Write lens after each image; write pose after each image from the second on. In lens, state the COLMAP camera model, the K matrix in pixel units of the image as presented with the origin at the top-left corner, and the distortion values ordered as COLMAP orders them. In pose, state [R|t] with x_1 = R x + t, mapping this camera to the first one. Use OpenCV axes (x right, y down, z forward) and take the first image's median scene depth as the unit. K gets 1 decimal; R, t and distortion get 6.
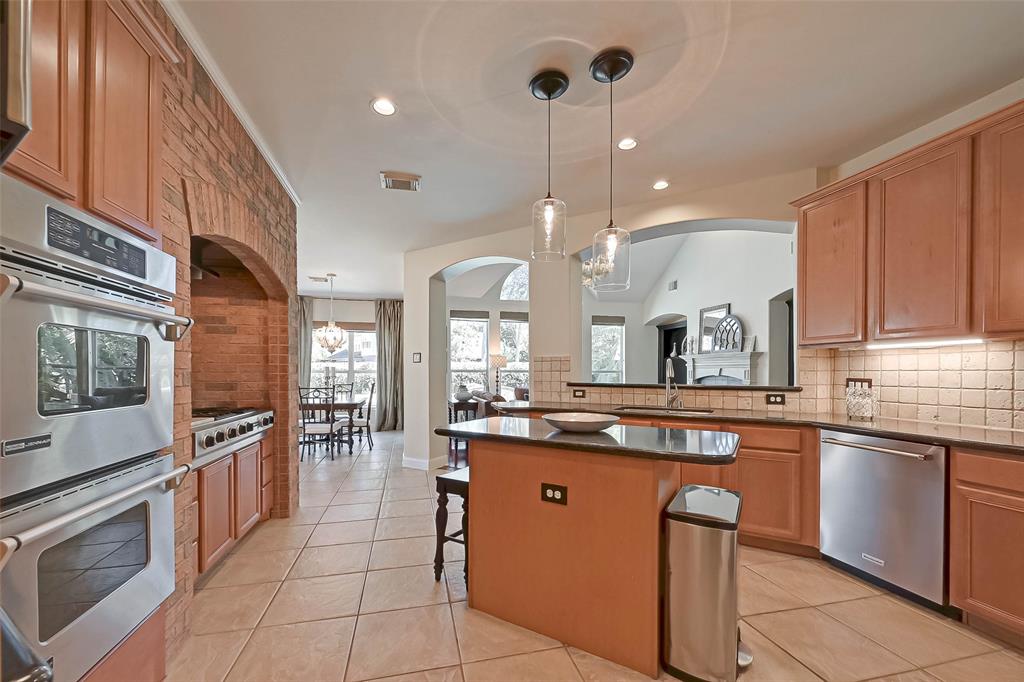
lens RADIAL K [[400.8, 0, 520.9], [0, 400.8, 374.7], [0, 0, 1]] dist [-0.000474, -0.000179]
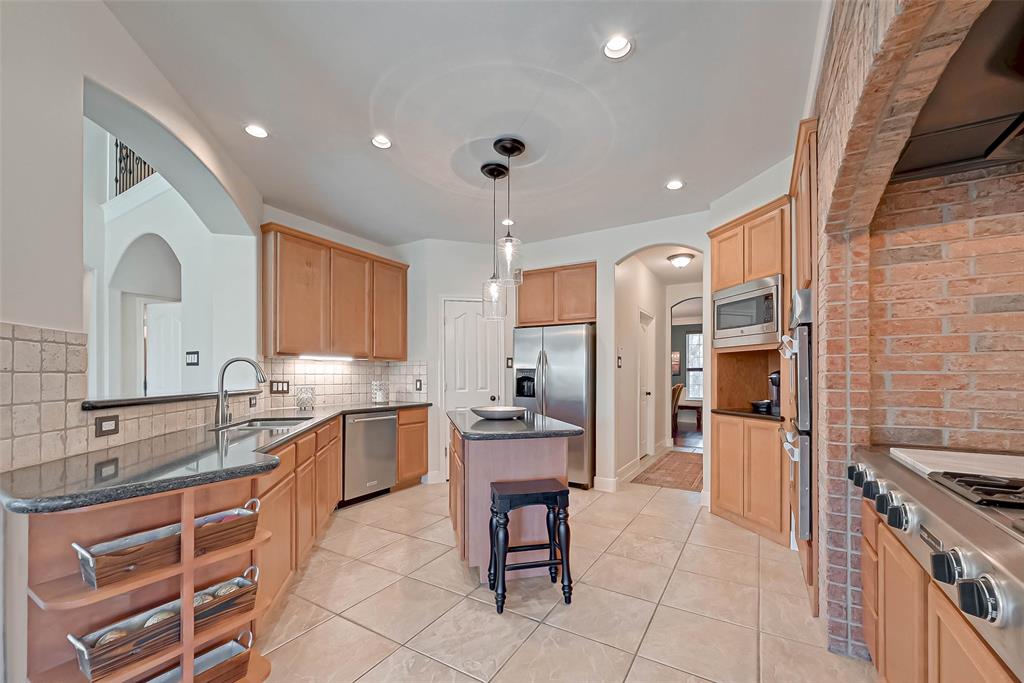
lens RADIAL K [[400.8, 0, 520.9], [0, 400.8, 375.2], [0, 0, 1]] dist [-0.000474, -0.000179]
pose [[-0.684838, 0.000048, 0.728695, -0.222989], [0.002530, 0.999994, 0.002312, -0.002911], [-0.728691, 0.003428, -0.684834, 0.469976]]
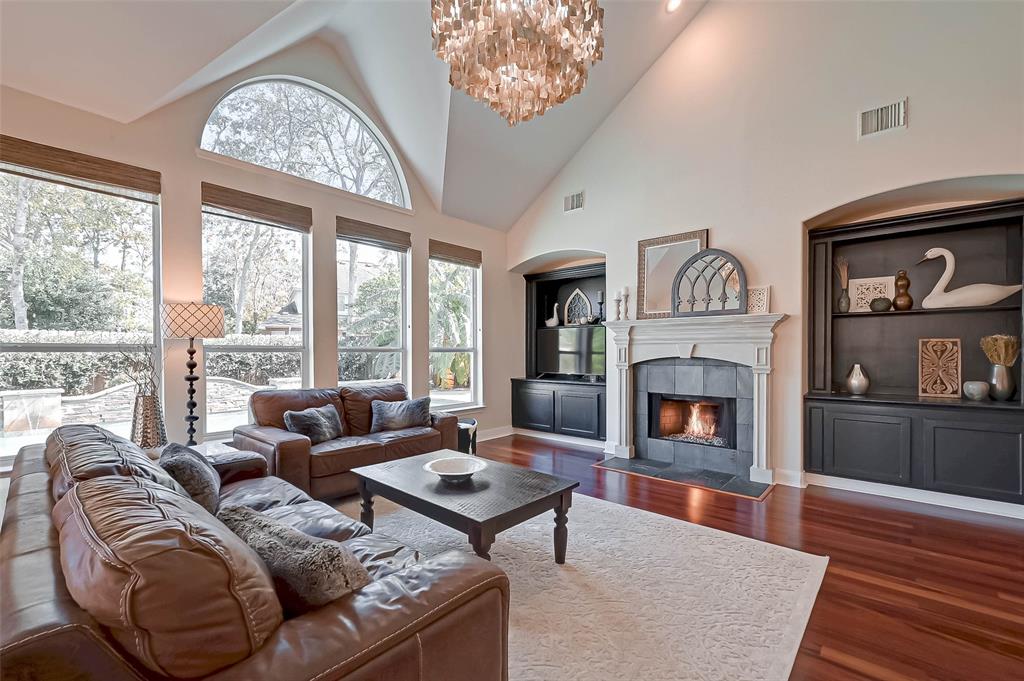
lens RADIAL K [[425.1, 0, 516.1], [0, 425.1, 355.0], [0, 0, 1]] dist [-0.000678, -0.000018]
pose [[0.837887, -0.003816, 0.545830, -0.027087], [0.002476, 0.999992, 0.003190, -0.003527], [-0.545838, -0.001321, 0.837890, 0.586169]]
